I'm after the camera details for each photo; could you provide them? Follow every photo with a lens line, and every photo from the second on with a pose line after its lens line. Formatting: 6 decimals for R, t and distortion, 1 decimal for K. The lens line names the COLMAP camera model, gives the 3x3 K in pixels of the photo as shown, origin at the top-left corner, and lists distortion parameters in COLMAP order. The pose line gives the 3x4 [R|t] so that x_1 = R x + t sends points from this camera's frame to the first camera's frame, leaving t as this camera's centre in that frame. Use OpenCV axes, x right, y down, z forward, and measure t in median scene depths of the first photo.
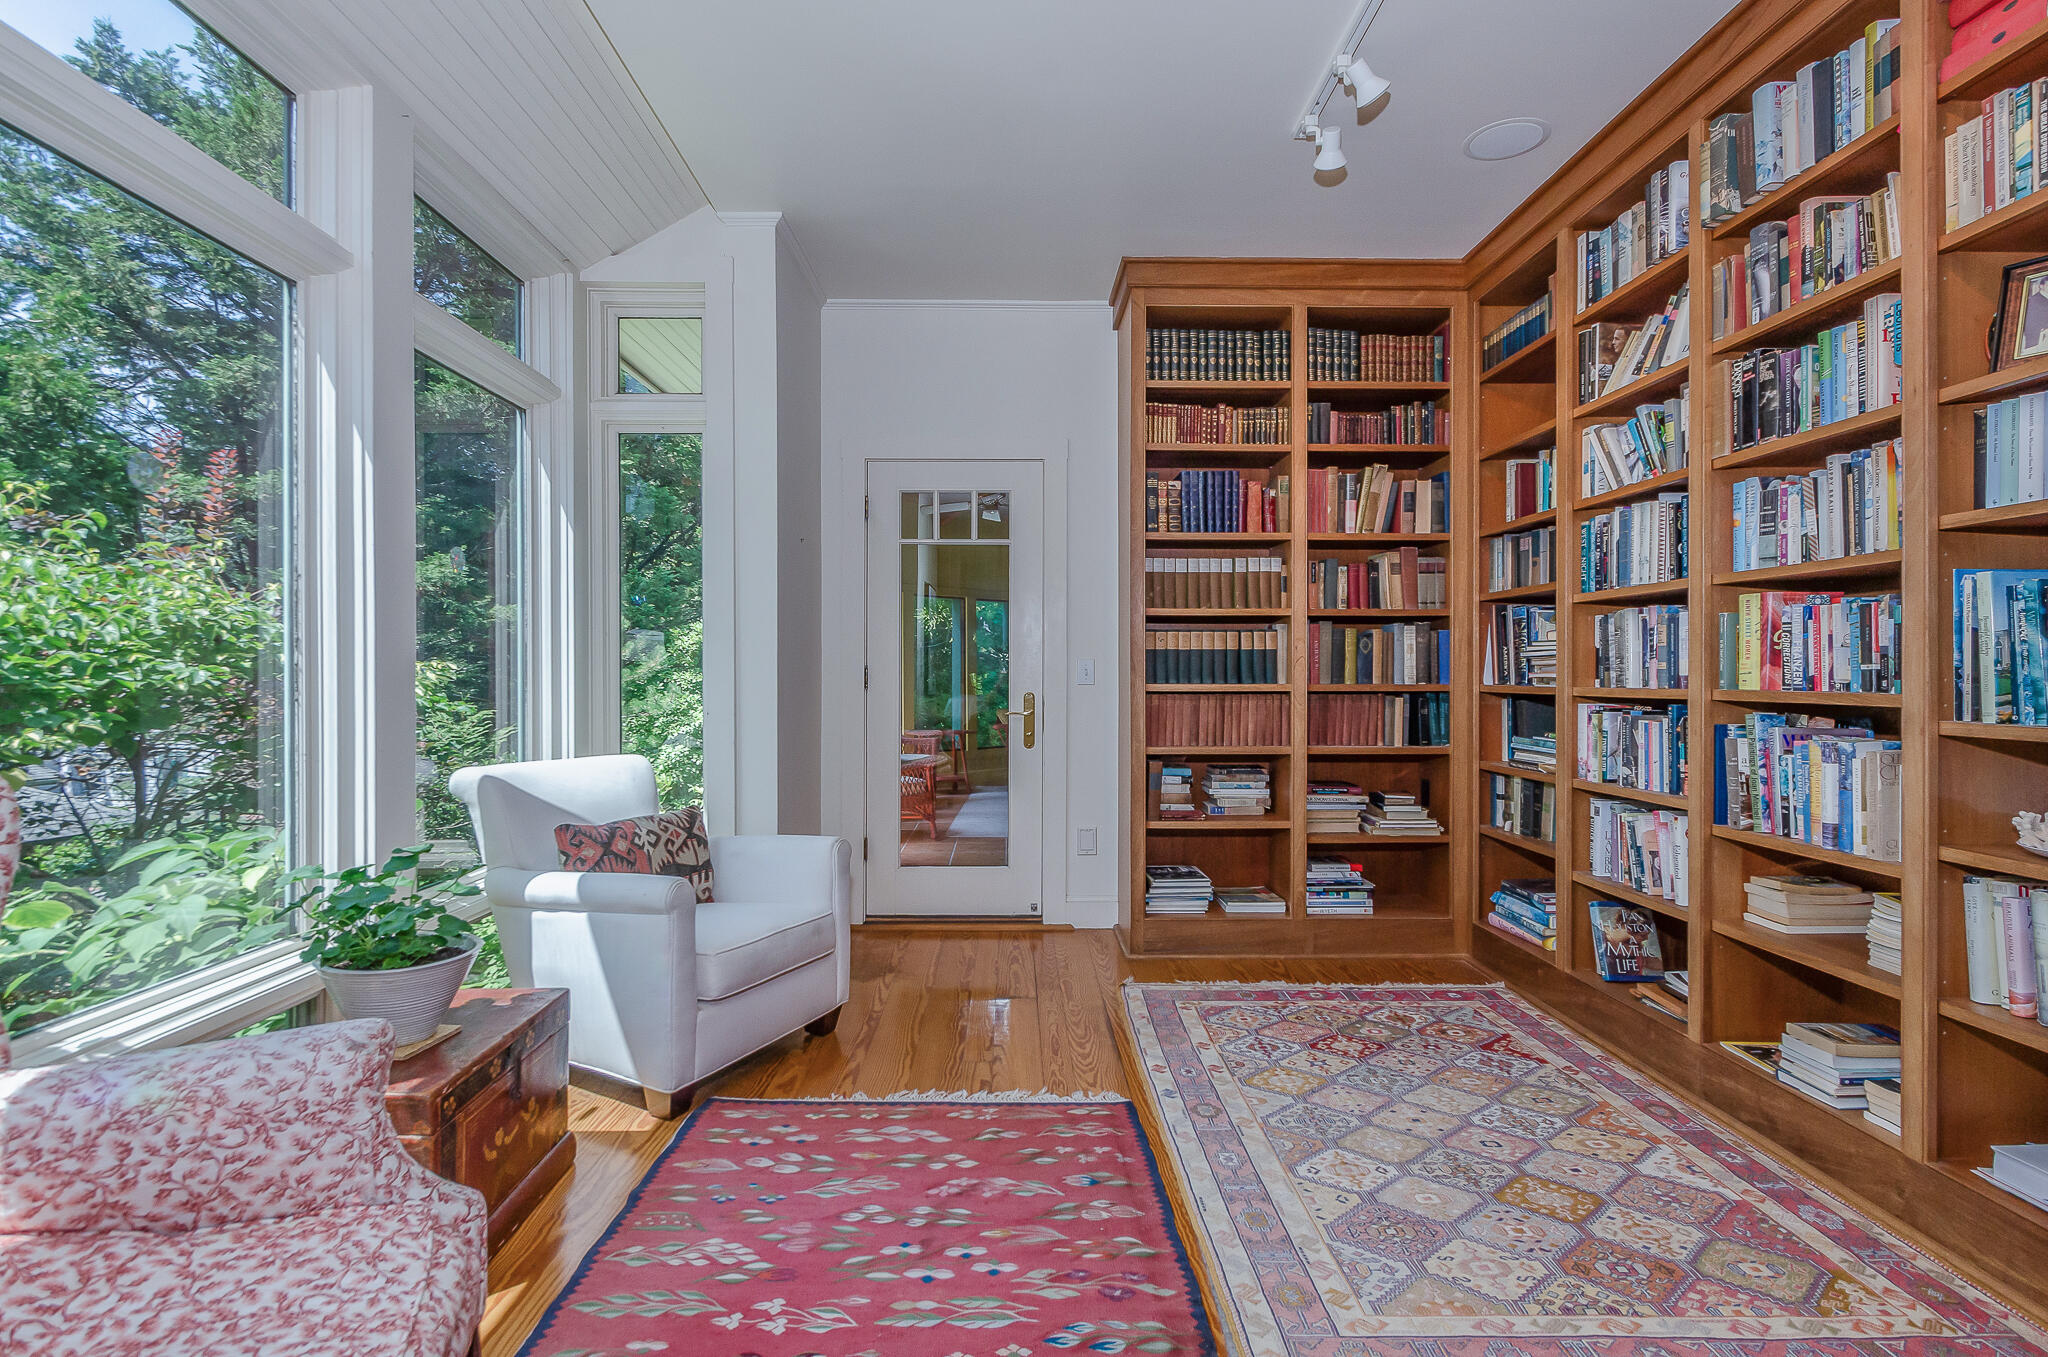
lens RADIAL K [[950.2, 0, 1026.1], [0, 950.2, 676.9], [0, 0, 1]] dist [-0.004525, -0.000571]
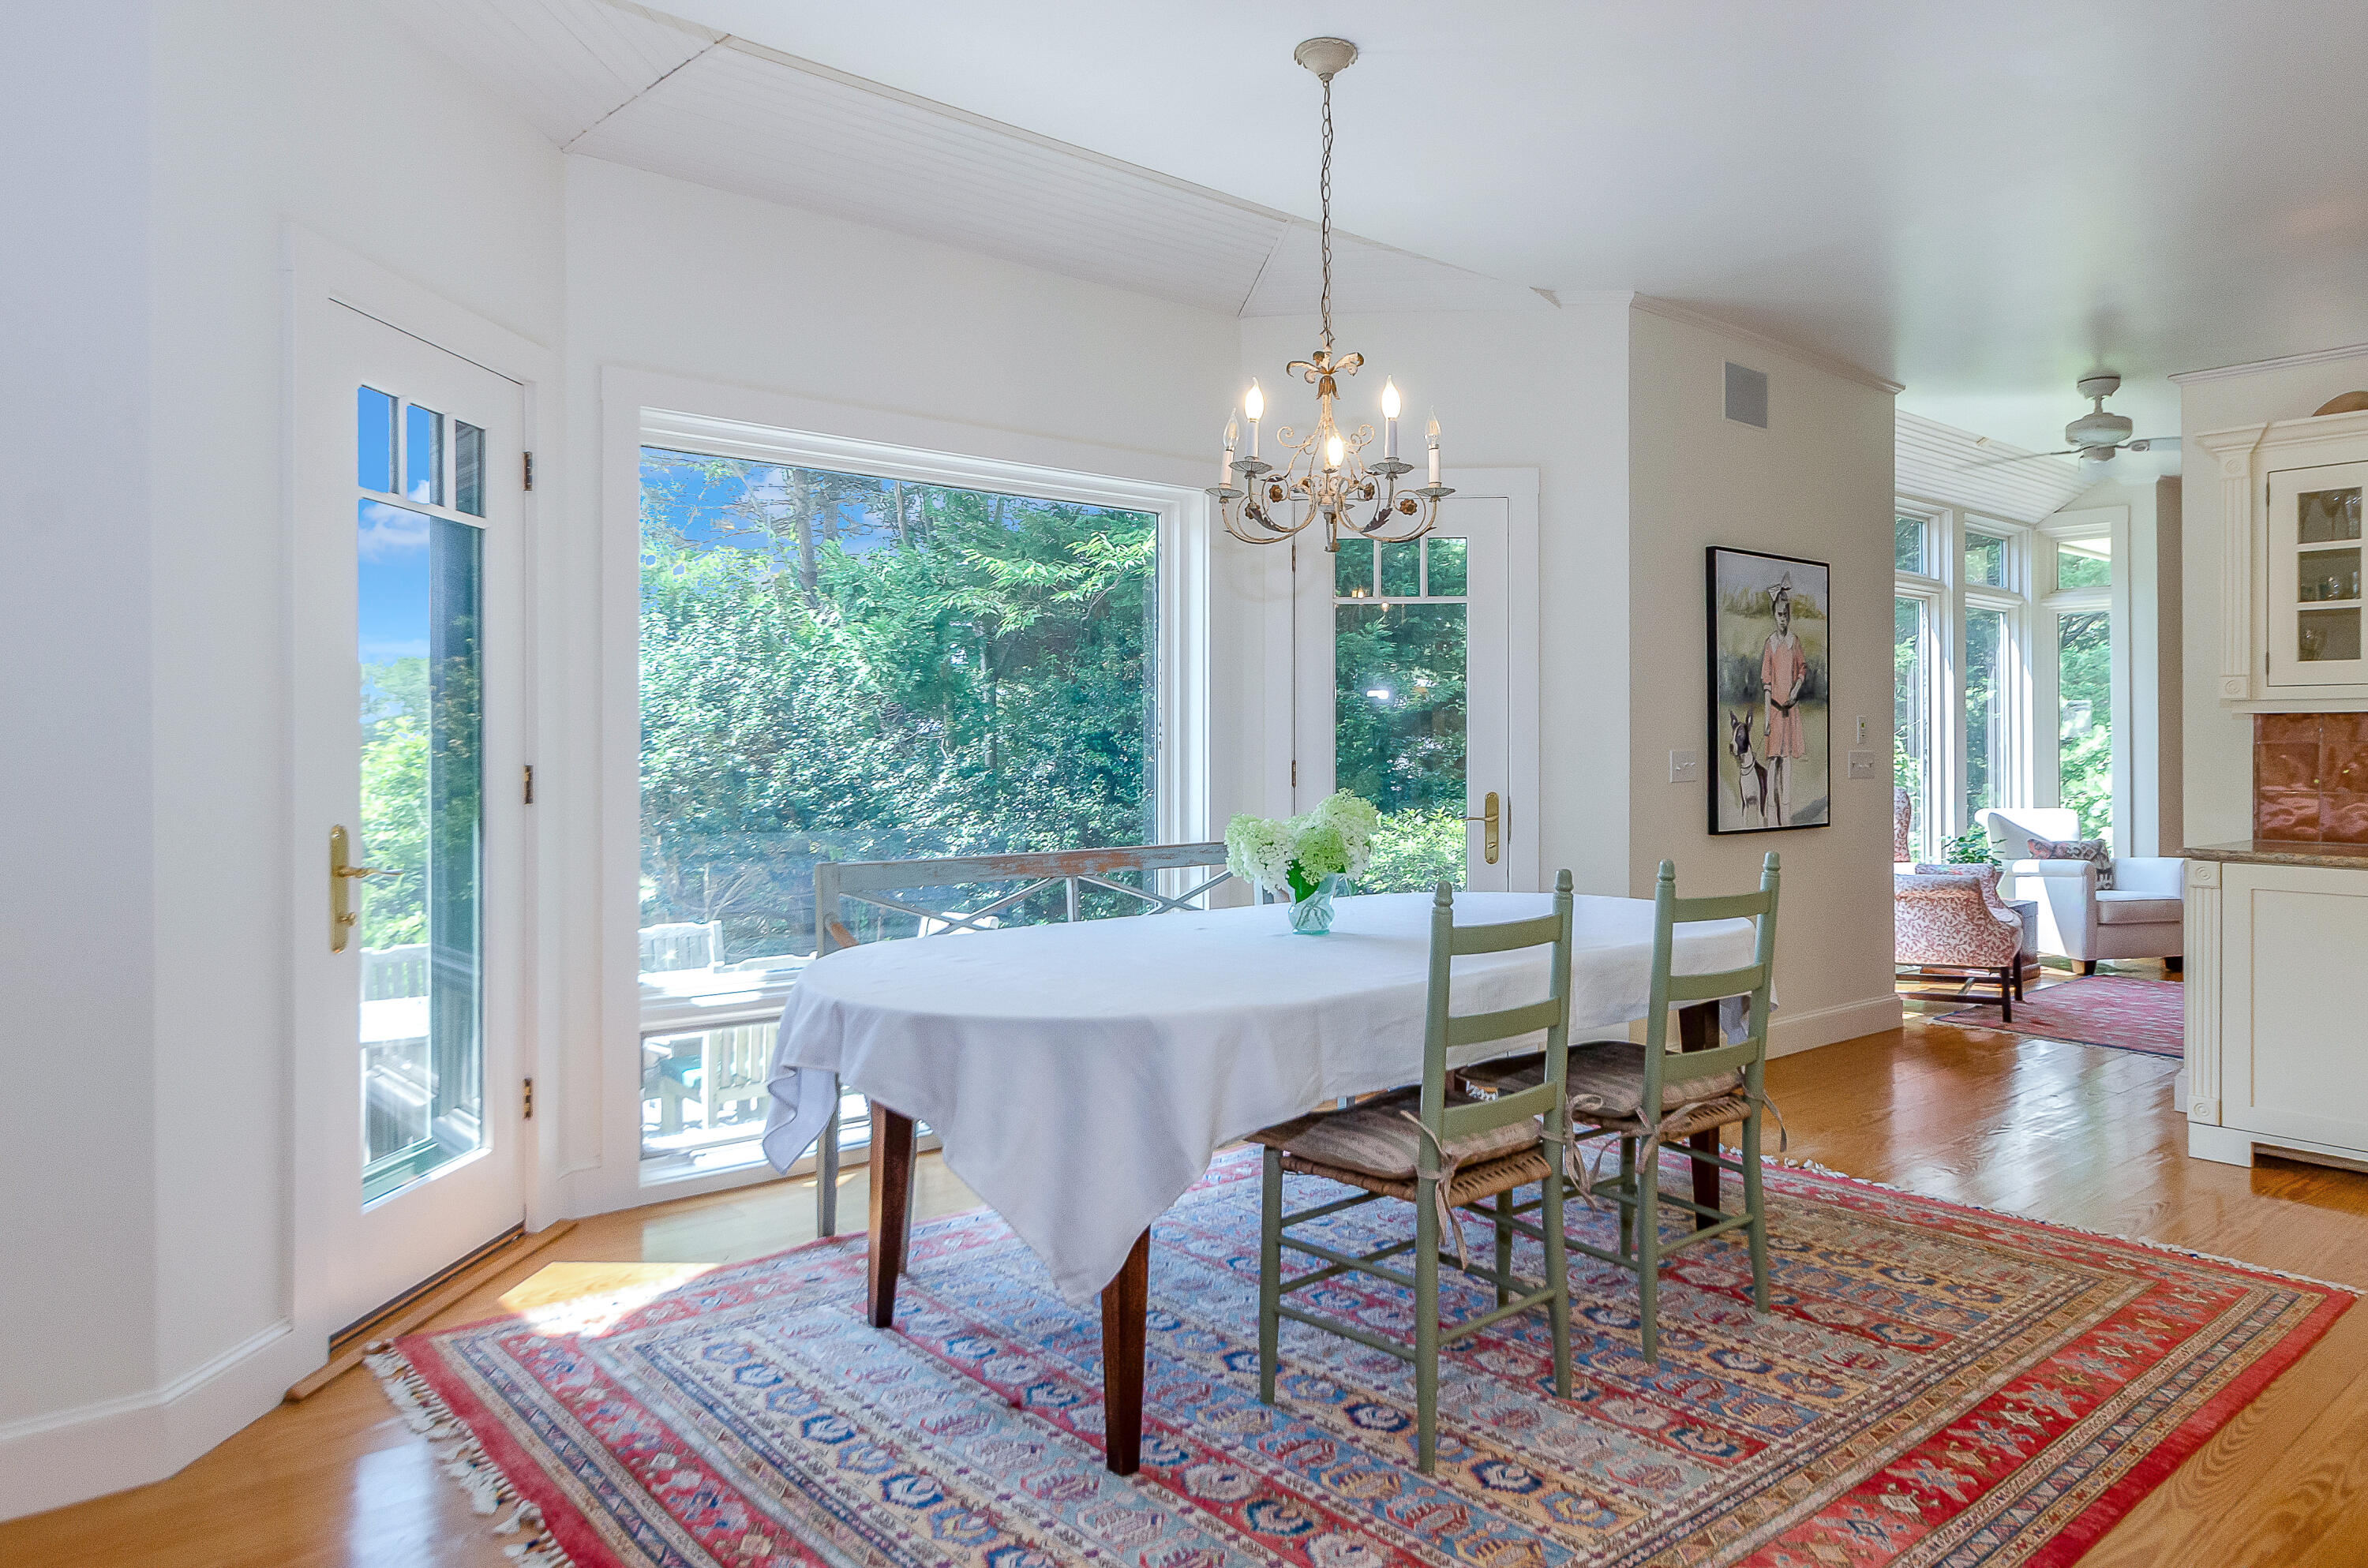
lens RADIAL K [[1520.4, 0, 1190.4], [0, 1520.4, 774.9], [0, 0, 1]] dist [-0.004251, -0.000765]
pose [[0.605931, 0.021066, -0.795238, 0.936844], [-0.003016, 0.999703, 0.024184, -0.054424], [0.795512, -0.012255, 0.605814, -2.233177]]
